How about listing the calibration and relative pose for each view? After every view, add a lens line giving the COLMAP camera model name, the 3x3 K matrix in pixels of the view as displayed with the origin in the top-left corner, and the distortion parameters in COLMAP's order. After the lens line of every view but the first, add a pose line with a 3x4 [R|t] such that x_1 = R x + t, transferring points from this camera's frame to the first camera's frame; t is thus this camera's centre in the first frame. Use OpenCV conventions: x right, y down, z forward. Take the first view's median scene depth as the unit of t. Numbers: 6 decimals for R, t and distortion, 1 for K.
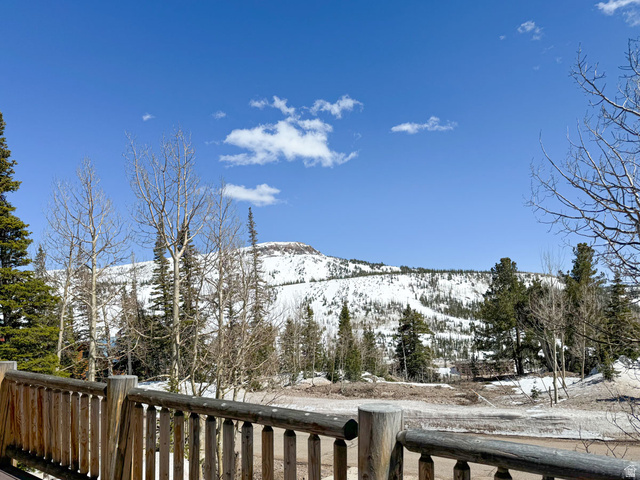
lens RADIAL K [[1283.2, 0, 319.7], [0, 1283.2, 240.1], [0, 0, 1]] dist [0.013327, 0.000000]
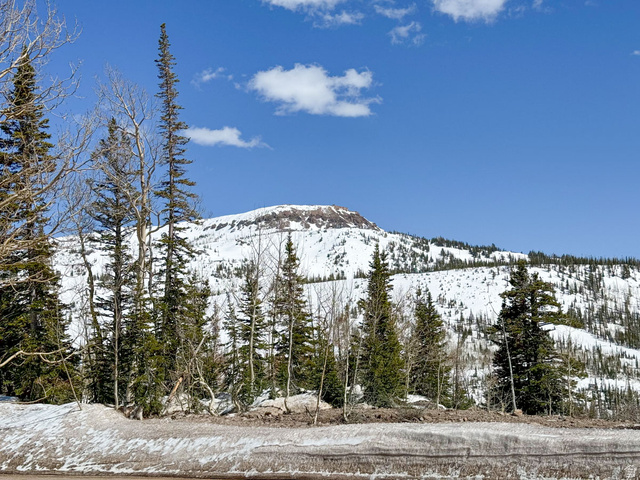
lens RADIAL K [[1283.2, 0, 320.5], [0, 1283.2, 239.6], [0, 0, 1]] dist [0.013327, 0.000000]
pose [[0.987144, -0.008600, -0.159600, 0.062860], [-0.019603, 0.984498, -0.174298, 0.109180], [0.158625, 0.175186, 0.971673, 0.476809]]
